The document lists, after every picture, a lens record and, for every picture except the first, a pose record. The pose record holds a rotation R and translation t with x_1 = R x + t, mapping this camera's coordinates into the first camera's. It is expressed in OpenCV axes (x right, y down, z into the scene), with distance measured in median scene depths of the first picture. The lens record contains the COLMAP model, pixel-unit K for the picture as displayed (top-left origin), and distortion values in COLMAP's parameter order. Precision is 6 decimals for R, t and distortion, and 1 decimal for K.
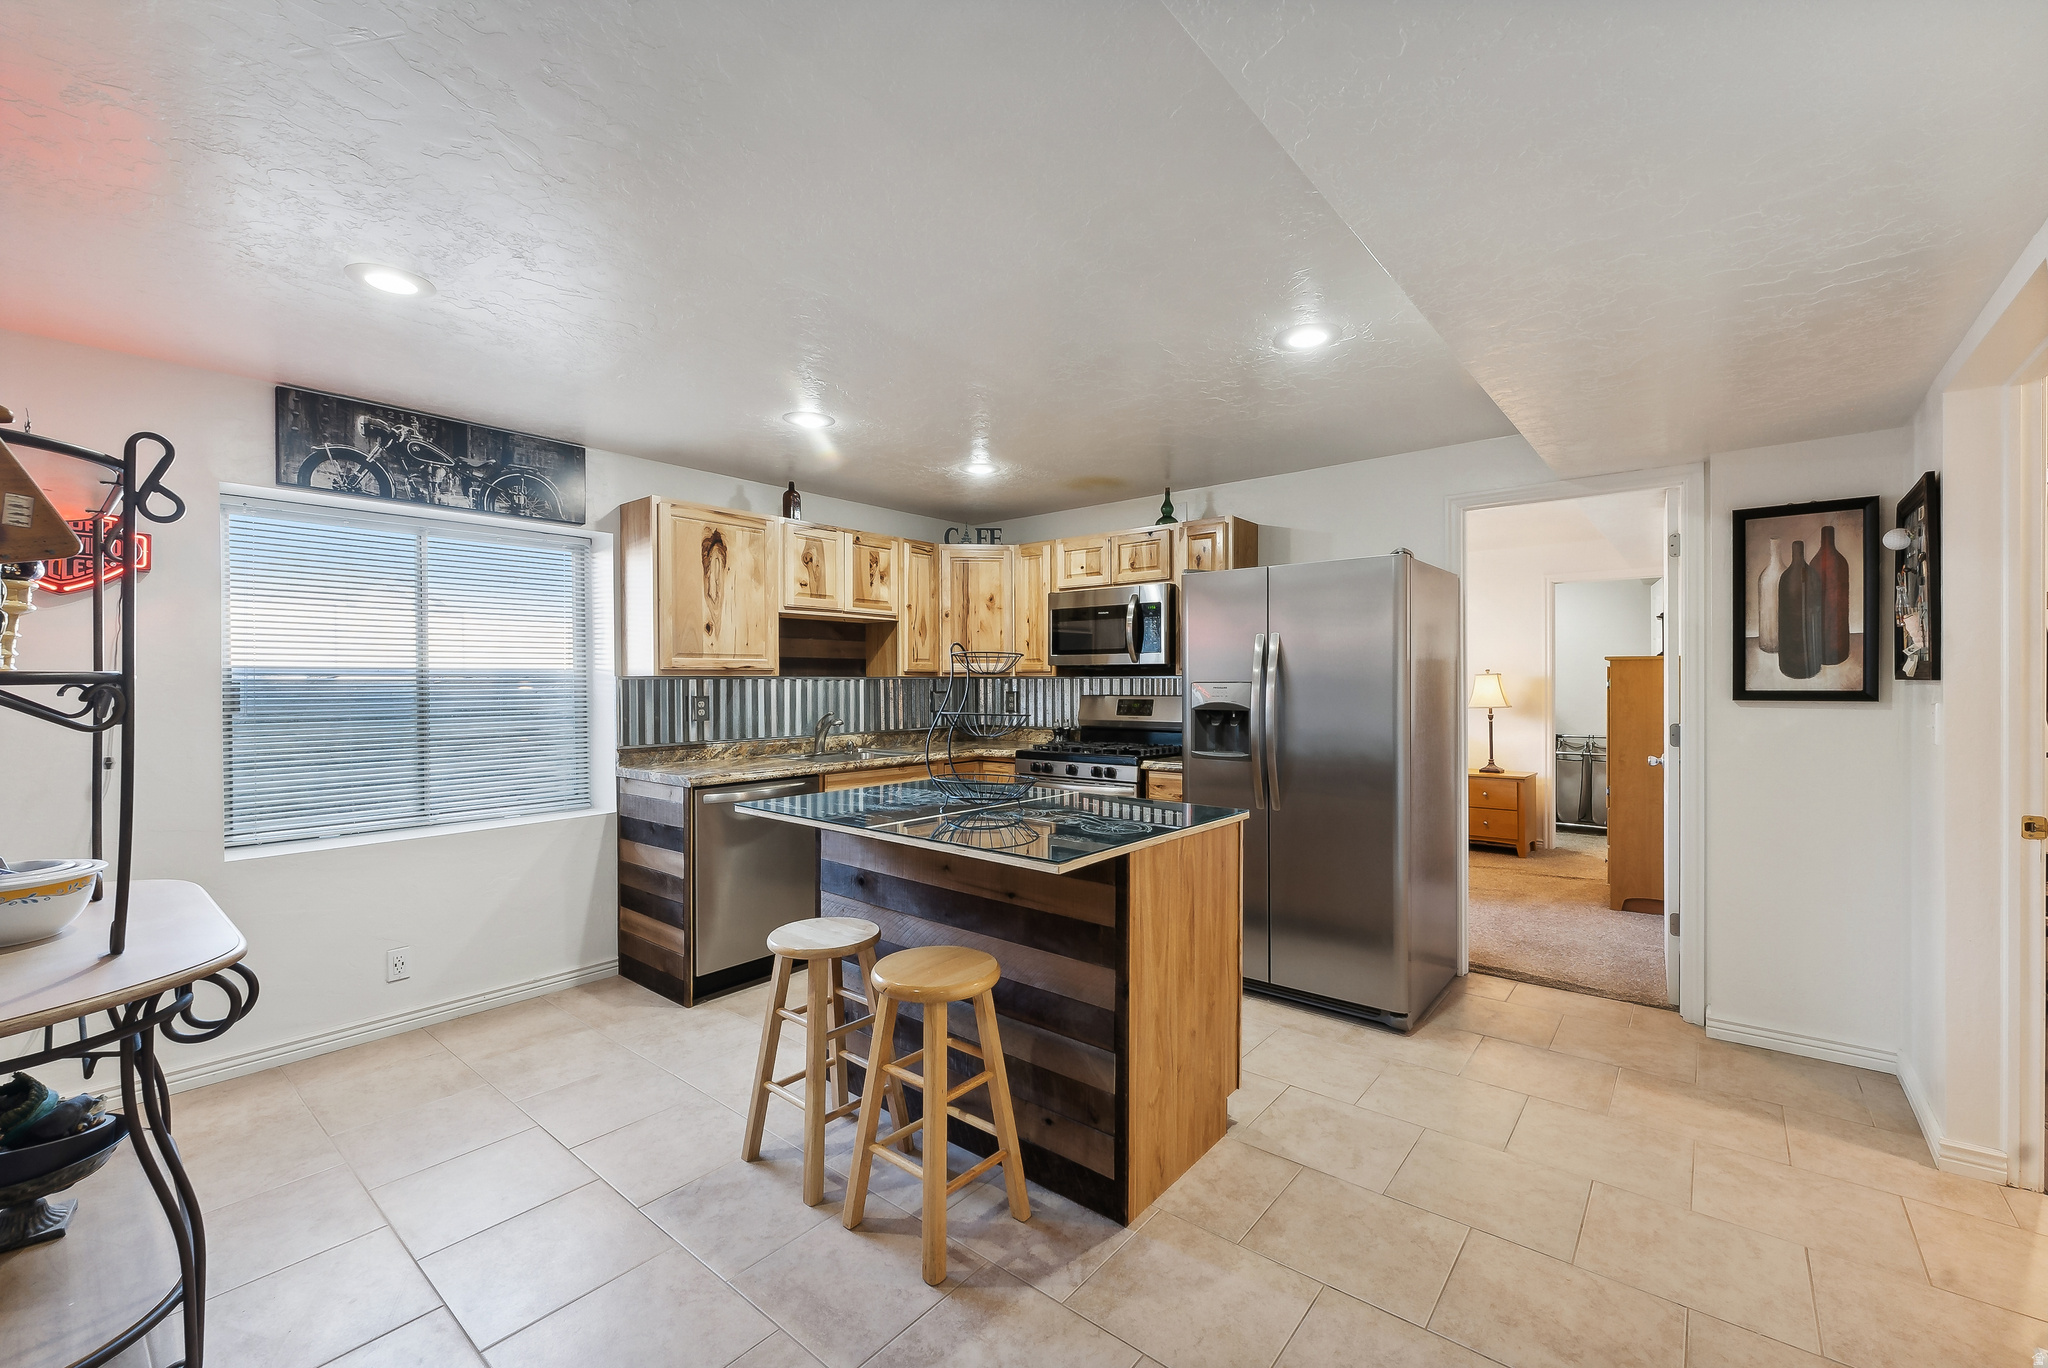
lens RADIAL K [[831.6, 0, 1028.8], [0, 831.6, 684.6], [0, 0, 1]] dist [0.000035, 0.000041]
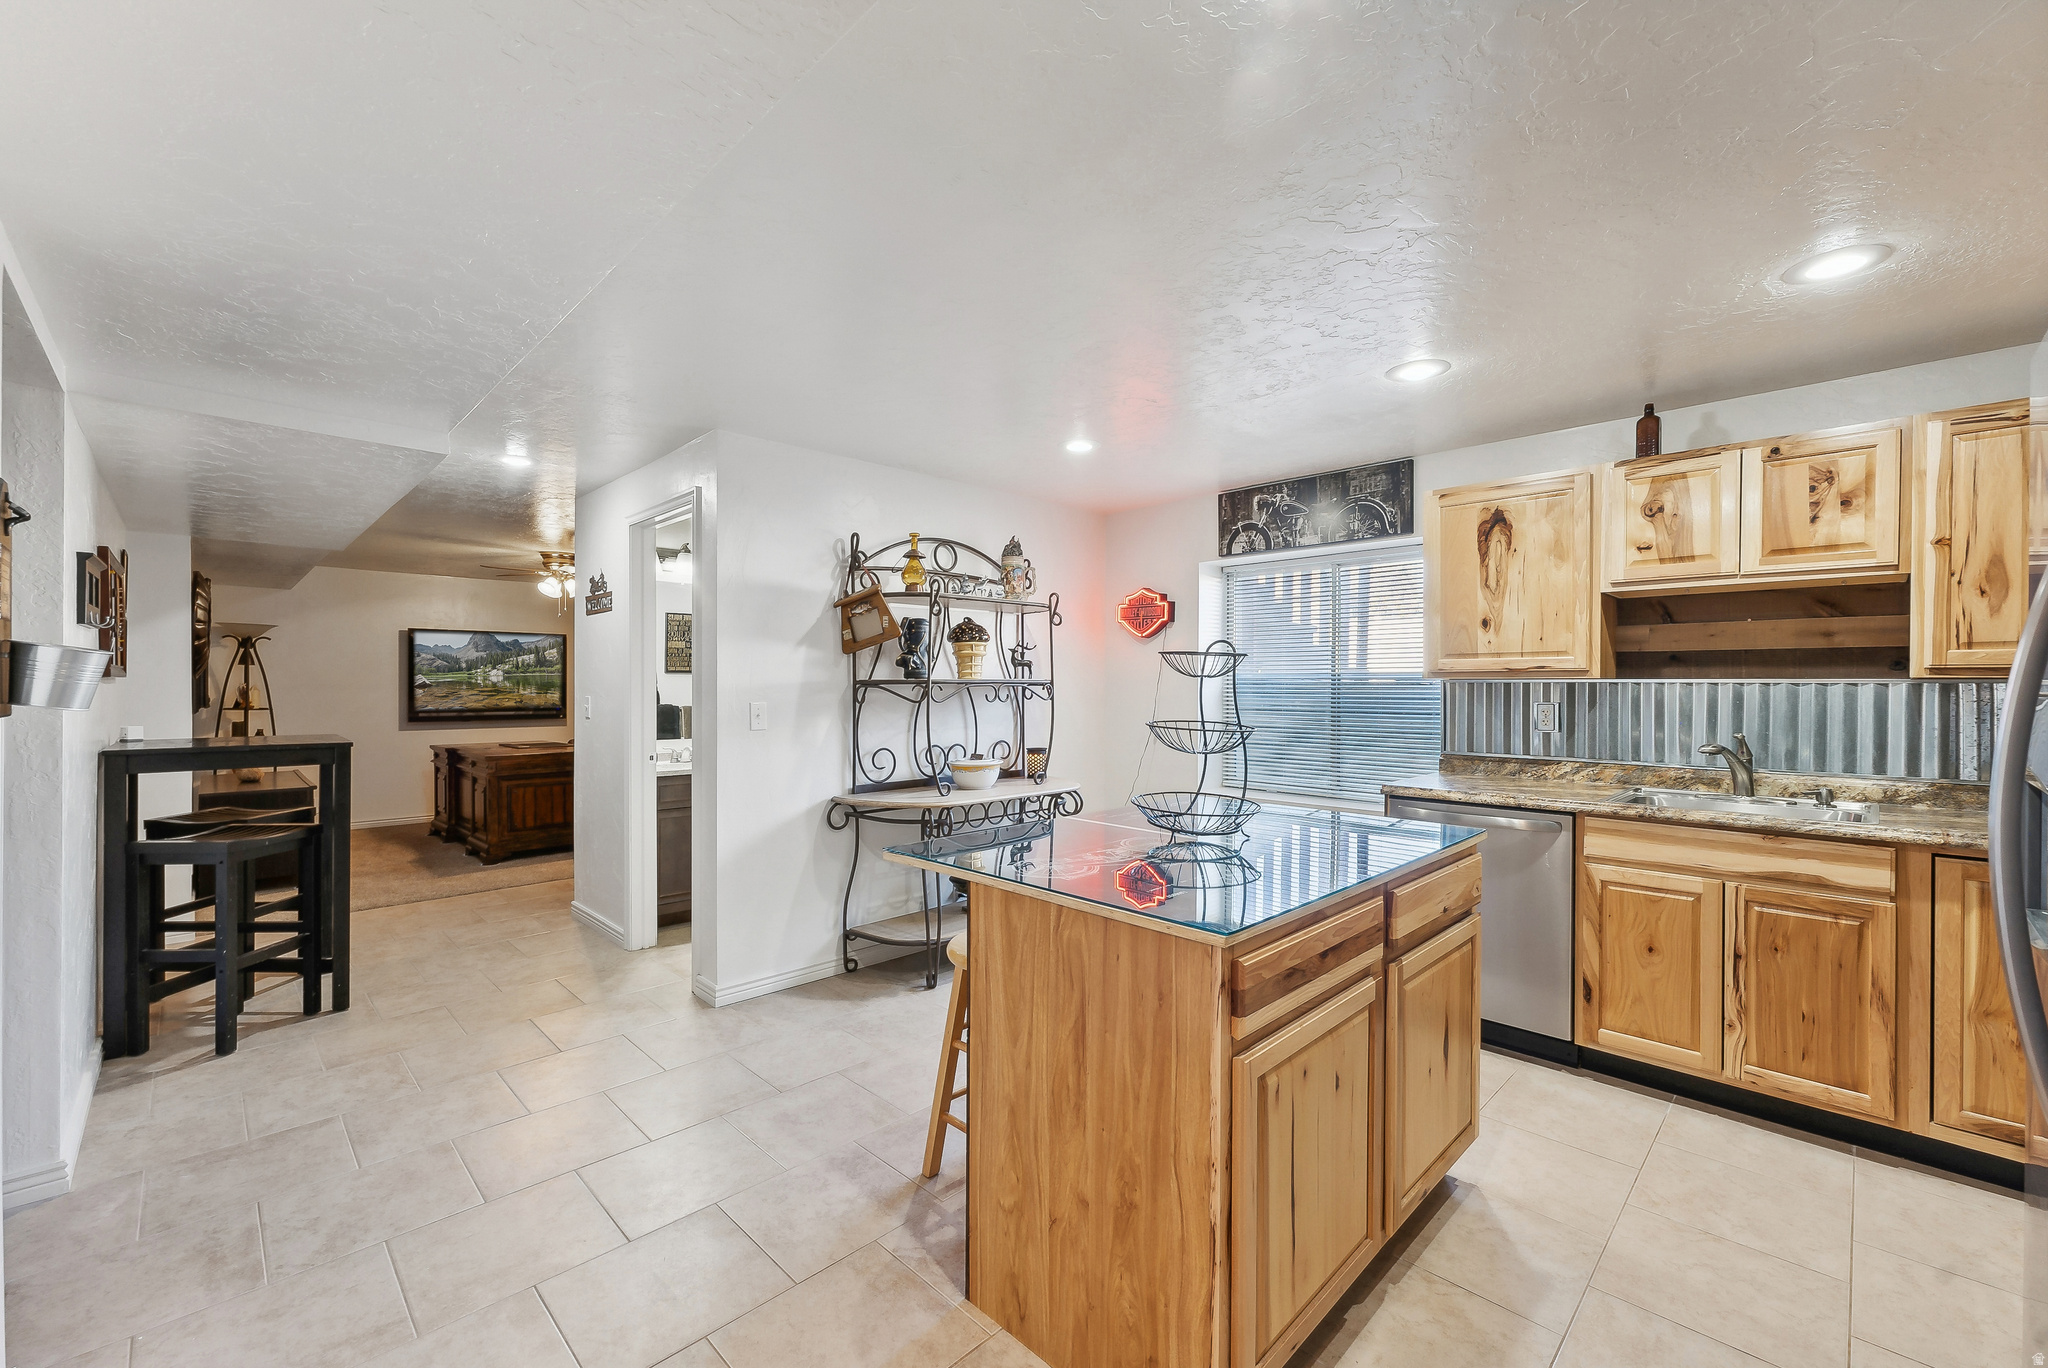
lens RADIAL K [[831.6, 0, 1028.8], [0, 831.6, 684.6], [0, 0, 1]] dist [0.000035, 0.000041]
pose [[-0.092659, 0.005206, -0.995684, 0.551891], [-0.005817, 0.999966, 0.005770, -0.006793], [0.995681, 0.006326, -0.092625, 0.634561]]
